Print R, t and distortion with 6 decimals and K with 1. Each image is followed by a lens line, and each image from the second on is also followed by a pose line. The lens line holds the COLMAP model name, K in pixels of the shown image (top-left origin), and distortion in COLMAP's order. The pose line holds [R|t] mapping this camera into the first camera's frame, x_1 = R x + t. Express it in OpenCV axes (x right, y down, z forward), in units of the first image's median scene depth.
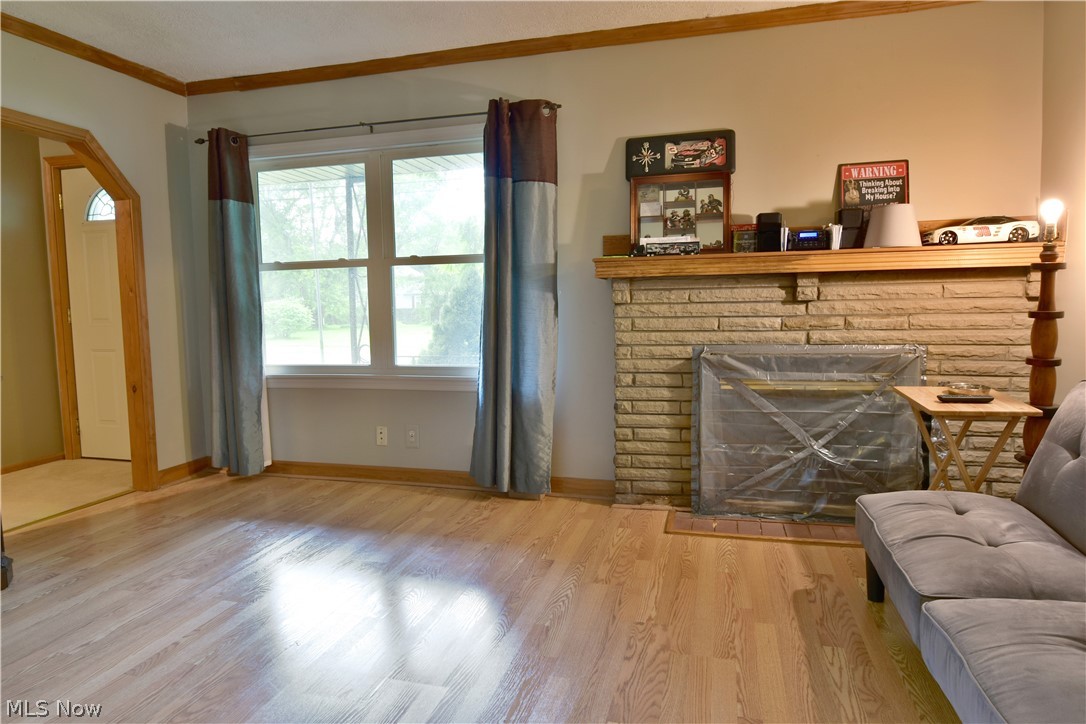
lens RADIAL K [[663.9, 0, 545.1], [0, 663.9, 366.8], [0, 0, 1]] dist [-0.007821, -0.008227]
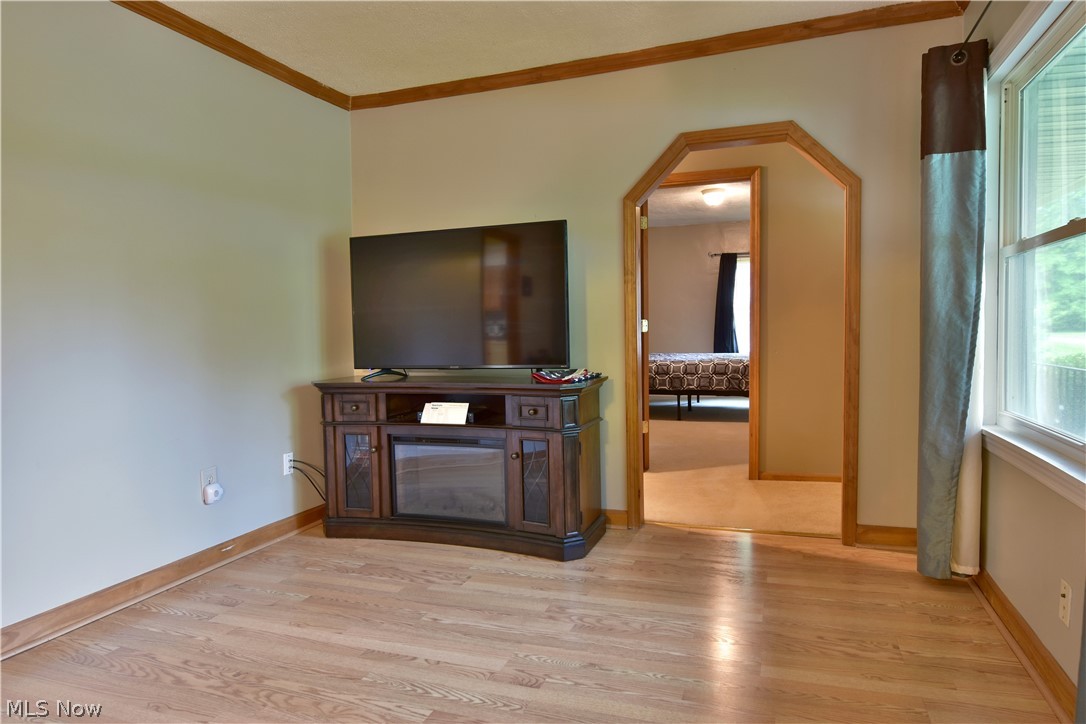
lens RADIAL K [[663.9, 0, 543.6], [0, 663.9, 365.5], [0, 0, 1]] dist [-0.007821, -0.008227]
pose [[-0.086586, 0.075889, -0.993350, 0.265800], [-0.068253, 0.994300, 0.081911, -0.084983], [0.993904, 0.074891, -0.080913, 0.811400]]
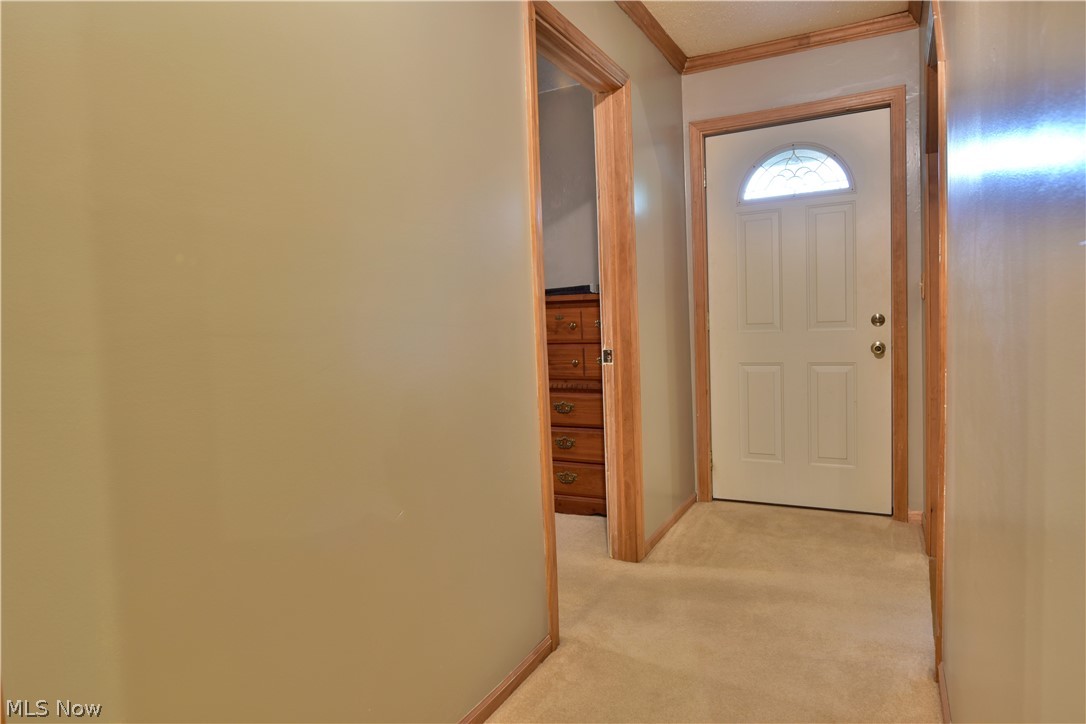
lens RADIAL K [[663.9, 0, 543.1], [0, 663.9, 356.1], [0, 0, 1]] dist [-0.007821, -0.008227]
pose [[0.975284, -0.007082, -0.220840, -1.031175], [0.001997, 0.999728, -0.023238, -0.024085], [0.220944, 0.022223, 0.975033, 0.254048]]
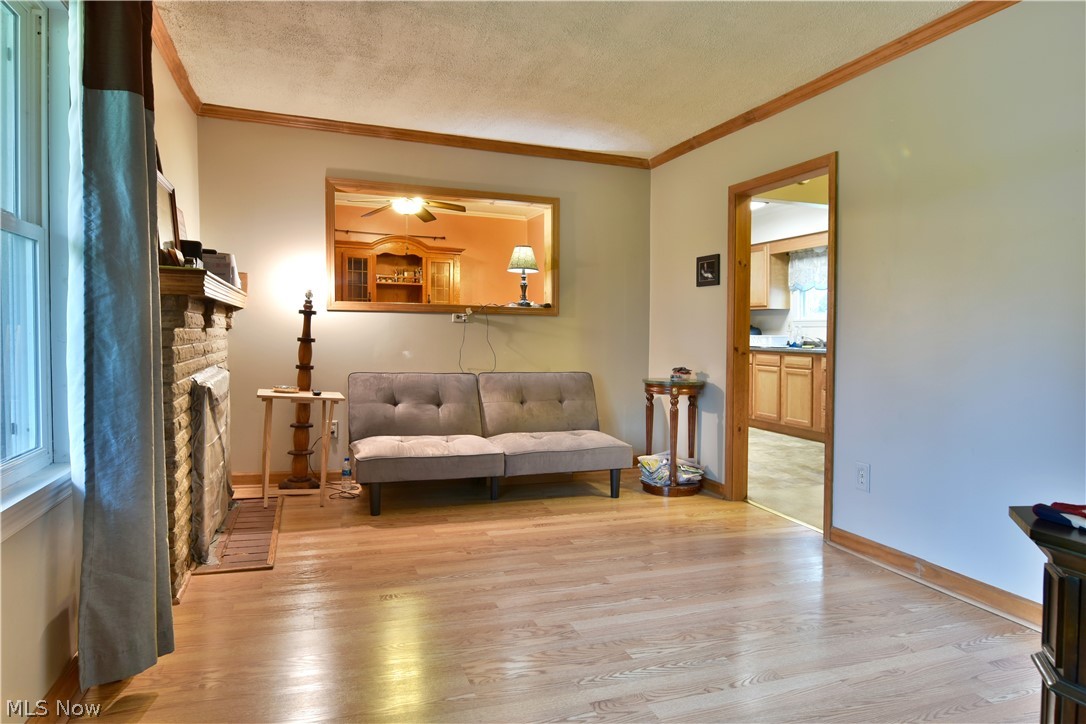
lens RADIAL K [[663.9, 0, 546.1], [0, 663.9, 326.0], [0, 0, 1]] dist [-0.007821, -0.008227]
pose [[-0.580285, 0.015371, 0.814268, -0.772167], [0.063631, 0.997621, 0.026515, -0.091558], [-0.811924, 0.067199, -0.579883, 1.128161]]
